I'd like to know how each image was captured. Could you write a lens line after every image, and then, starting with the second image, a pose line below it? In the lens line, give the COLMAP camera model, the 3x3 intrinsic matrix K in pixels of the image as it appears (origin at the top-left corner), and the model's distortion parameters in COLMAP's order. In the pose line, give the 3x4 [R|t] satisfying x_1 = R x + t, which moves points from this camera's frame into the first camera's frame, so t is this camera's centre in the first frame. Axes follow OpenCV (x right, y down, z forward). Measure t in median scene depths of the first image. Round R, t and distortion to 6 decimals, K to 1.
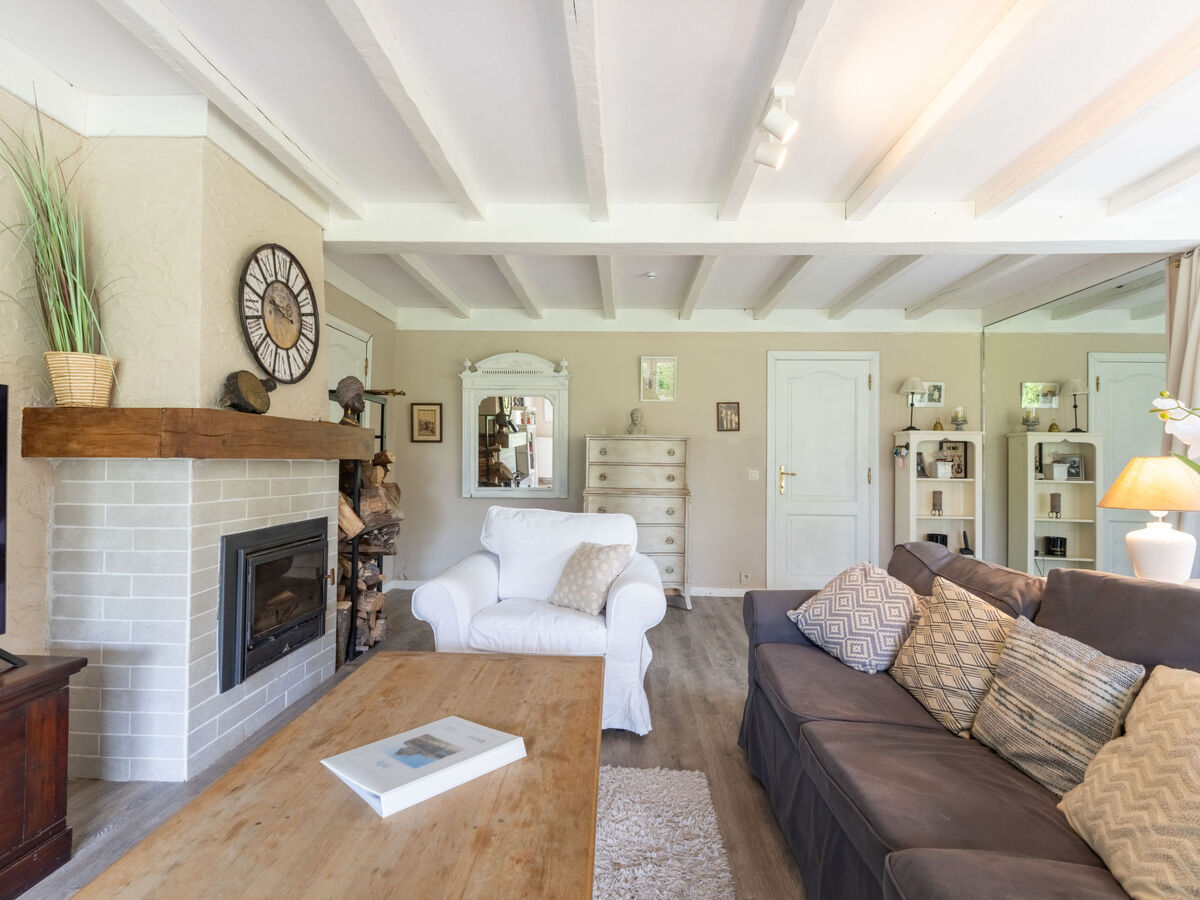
lens RADIAL K [[605.0, 0, 600.0], [0, 605.0, 450.0], [0, 0, 1]] dist [0.001650, -0.000197]
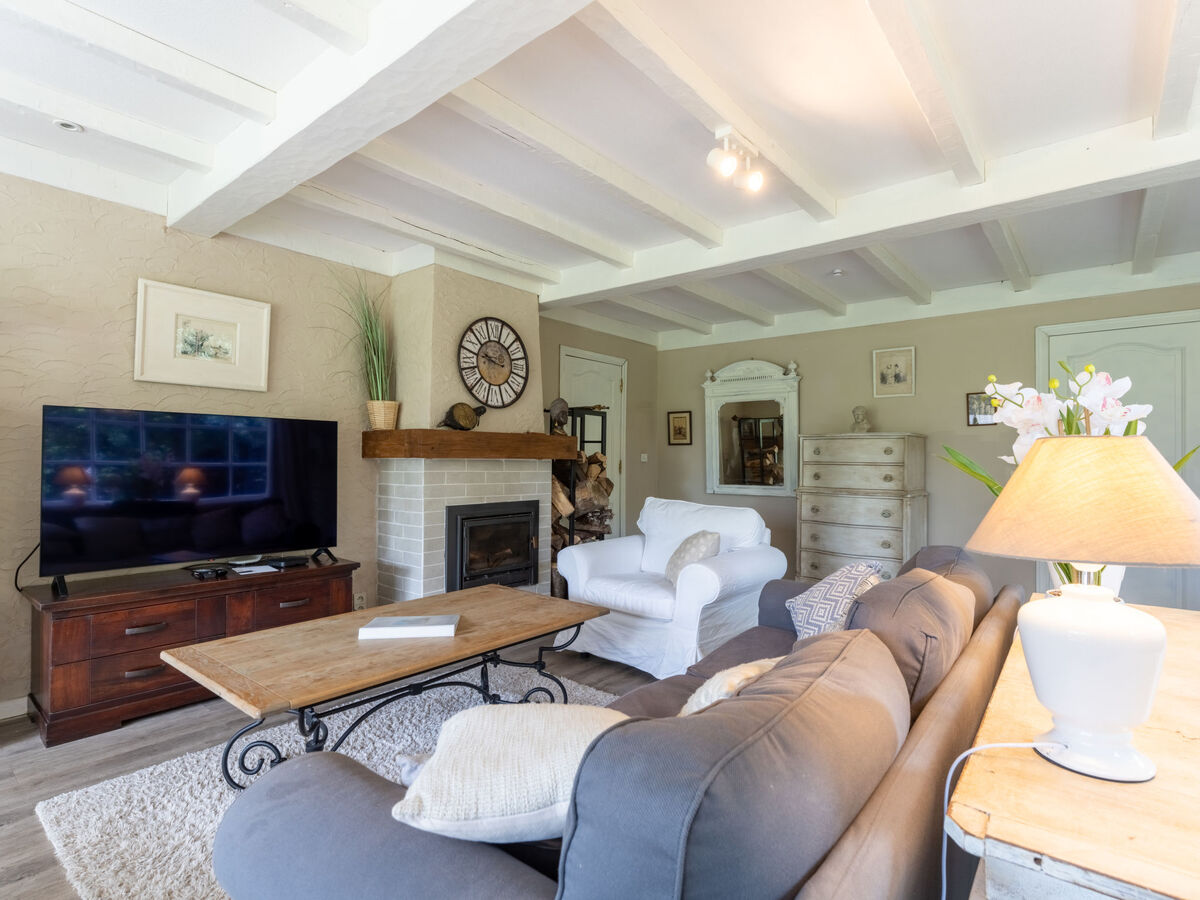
lens RADIAL K [[605.0, 0, 600.0], [0, 605.0, 450.0], [0, 0, 1]] dist [0.001650, -0.000197]
pose [[0.793873, -0.014243, -0.607917, 0.584288], [0.011850, 0.999898, -0.007953, 0.008030], [0.607969, -0.000890, 0.793960, -0.031784]]
